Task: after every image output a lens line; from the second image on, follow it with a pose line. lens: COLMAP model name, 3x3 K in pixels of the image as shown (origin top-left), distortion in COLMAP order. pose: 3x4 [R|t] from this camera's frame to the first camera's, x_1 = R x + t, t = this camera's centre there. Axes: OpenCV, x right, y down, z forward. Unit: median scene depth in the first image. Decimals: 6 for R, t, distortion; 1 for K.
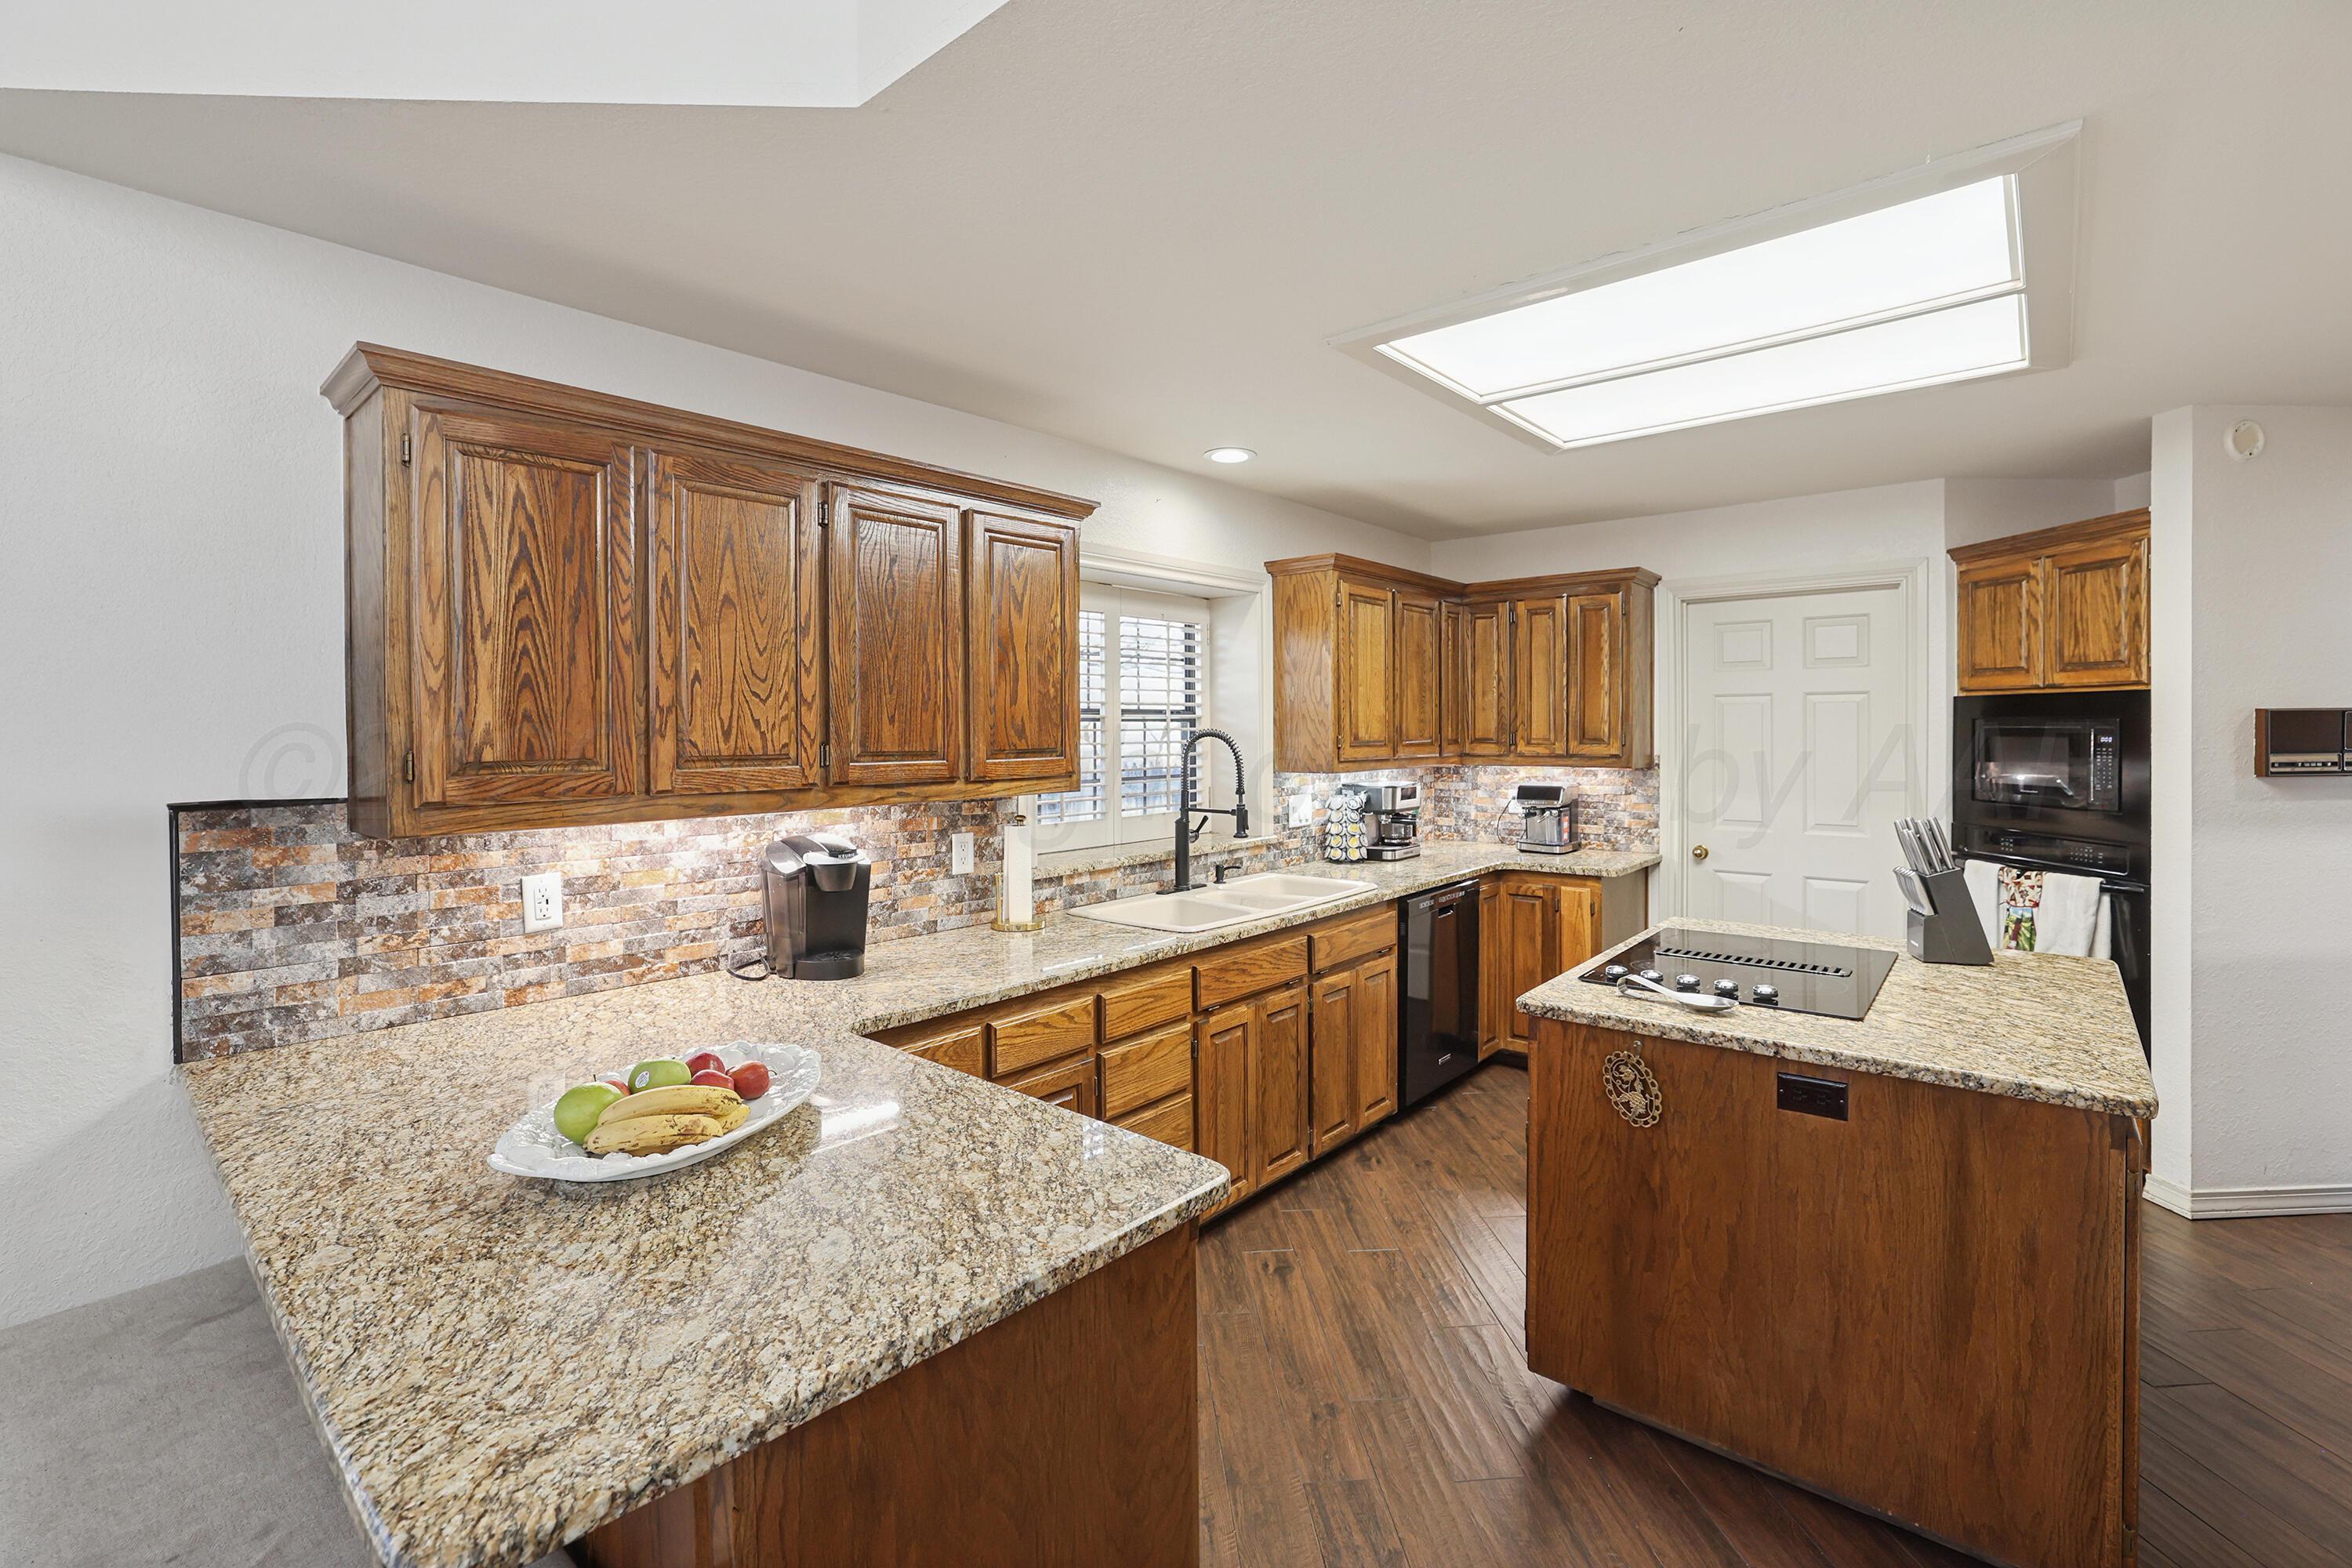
lens RADIAL K [[1041.5, 0, 1097.7], [0, 1041.5, 745.9], [0, 0, 1]] dist [-0.044754, 0.018975]
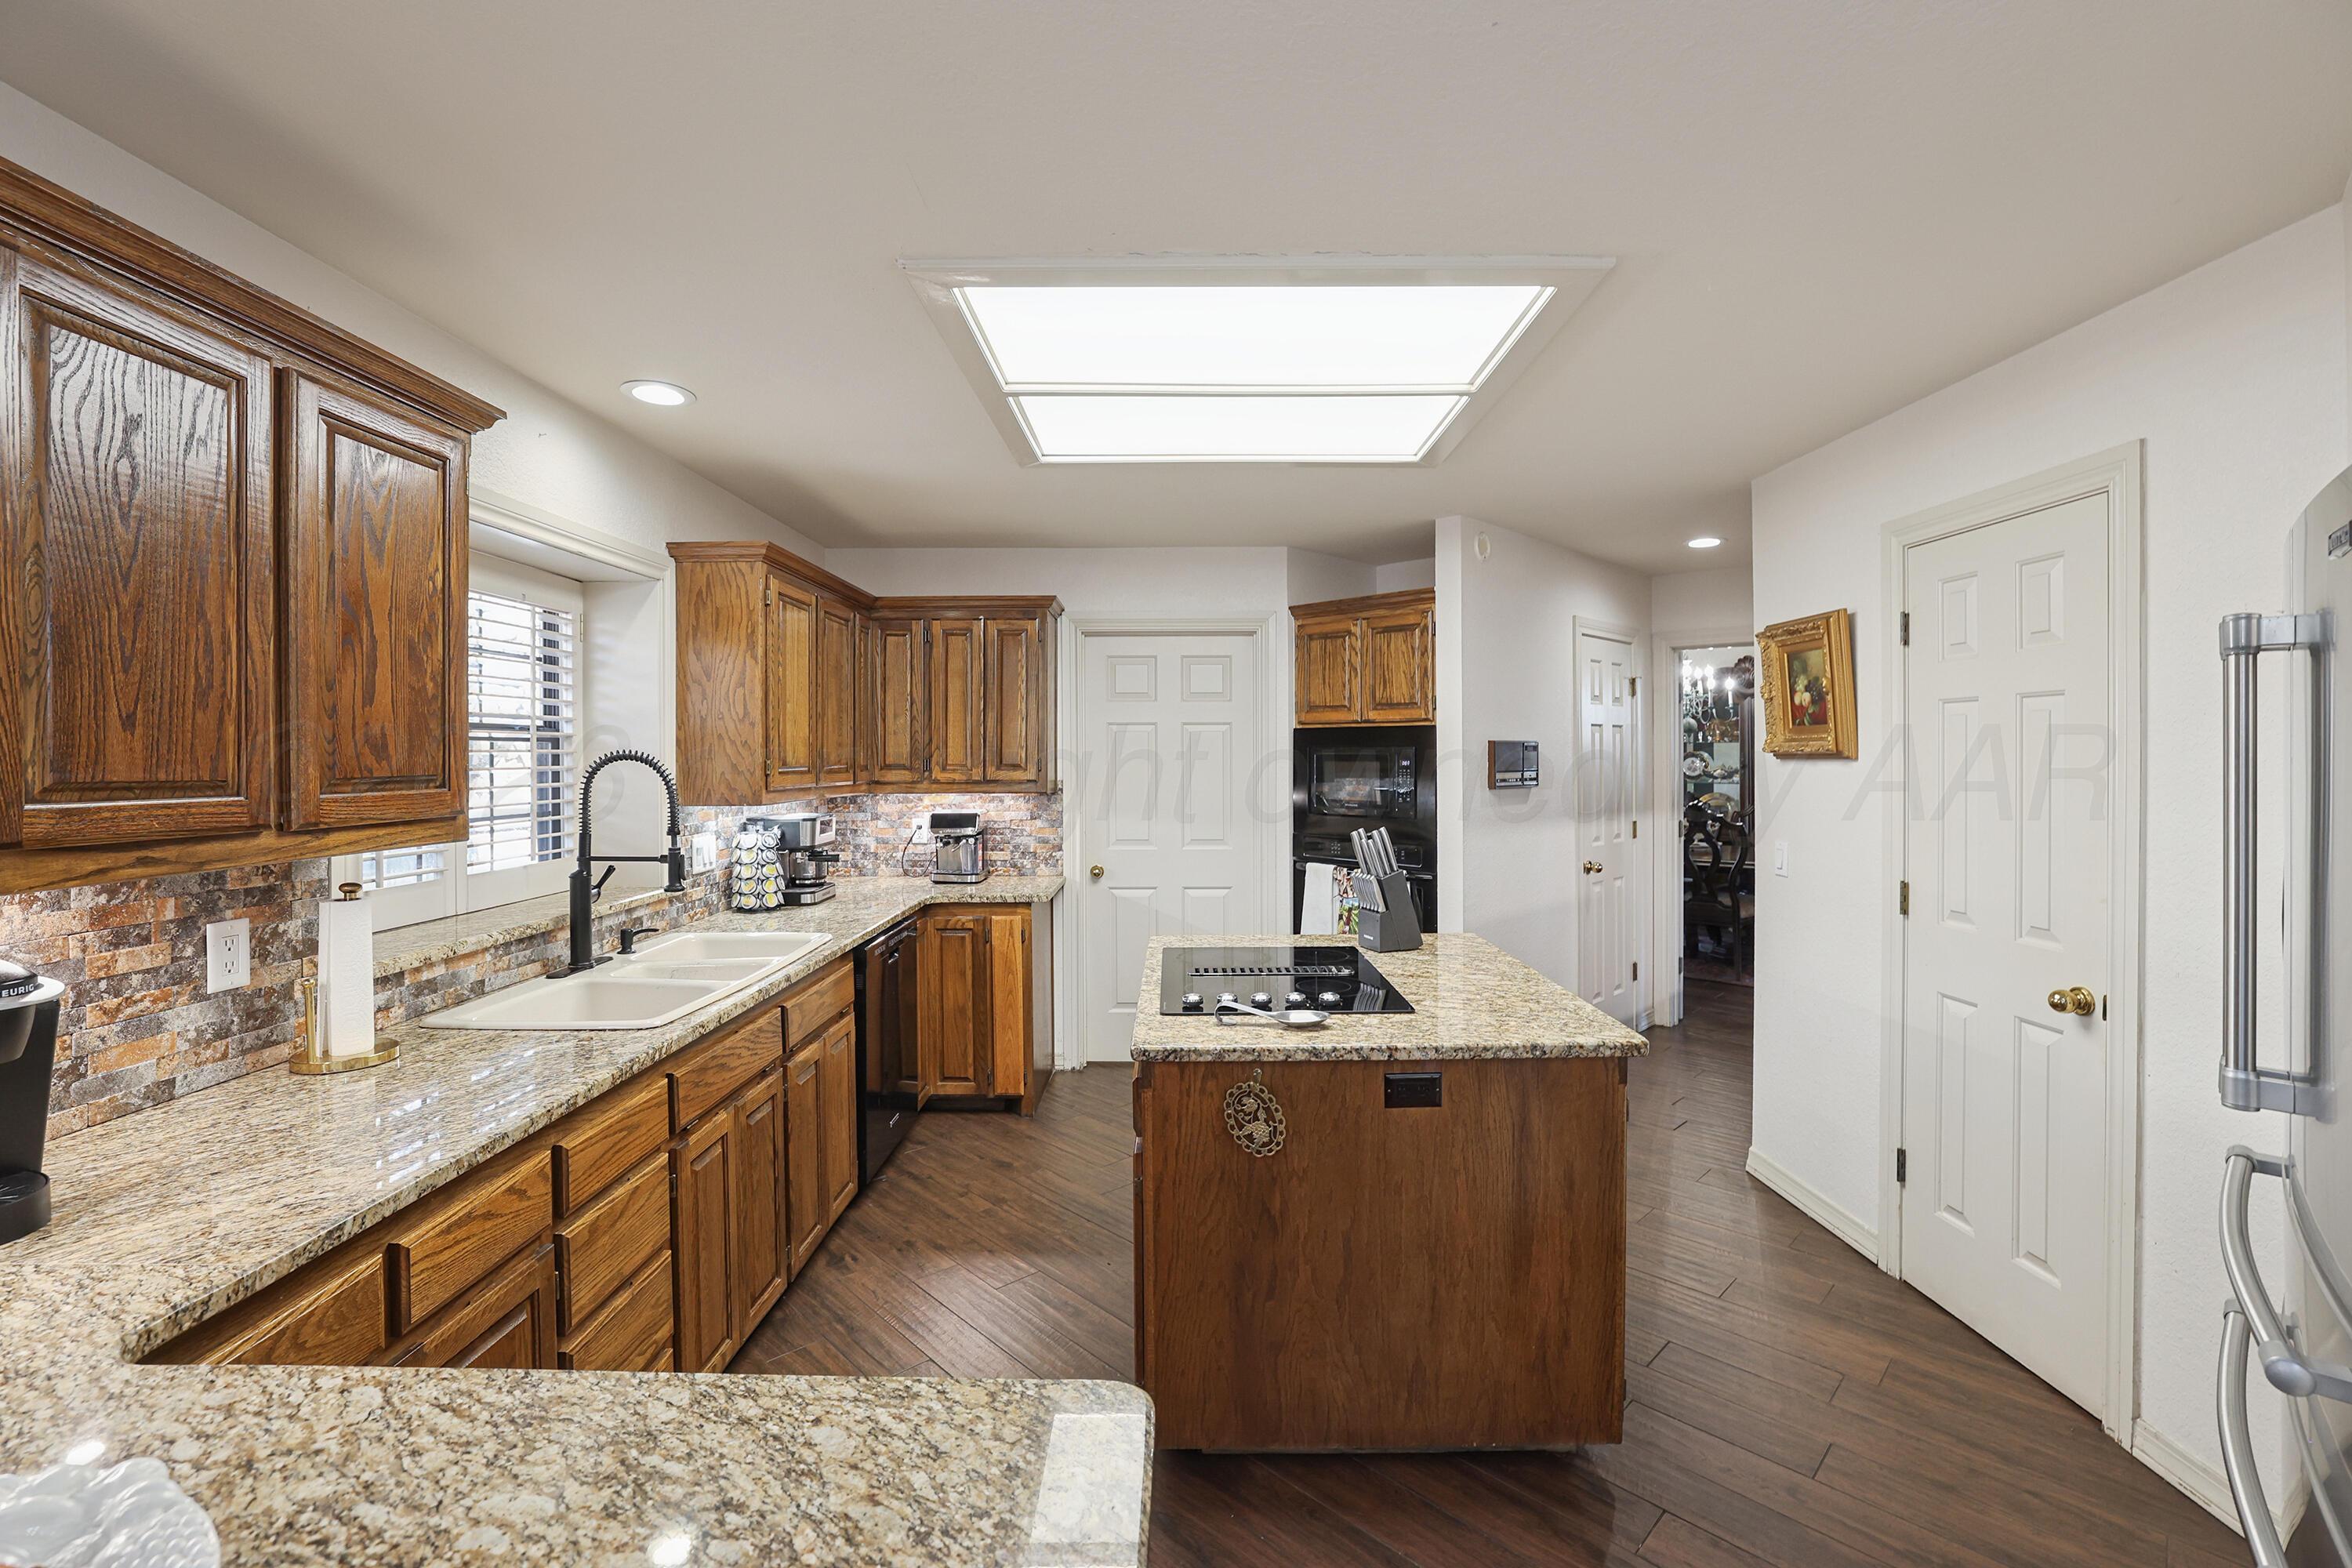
lens RADIAL K [[1058.3, 0, 1179.8], [0, 1058.3, 767.4], [0, 0, 1]] dist [-0.047044, 0.019952]
pose [[0.732000, -0.002071, 0.681301, -0.136035], [0.008198, 0.999950, -0.005769, 0.004732], [-0.681255, 0.009808, 0.731981, 0.207552]]
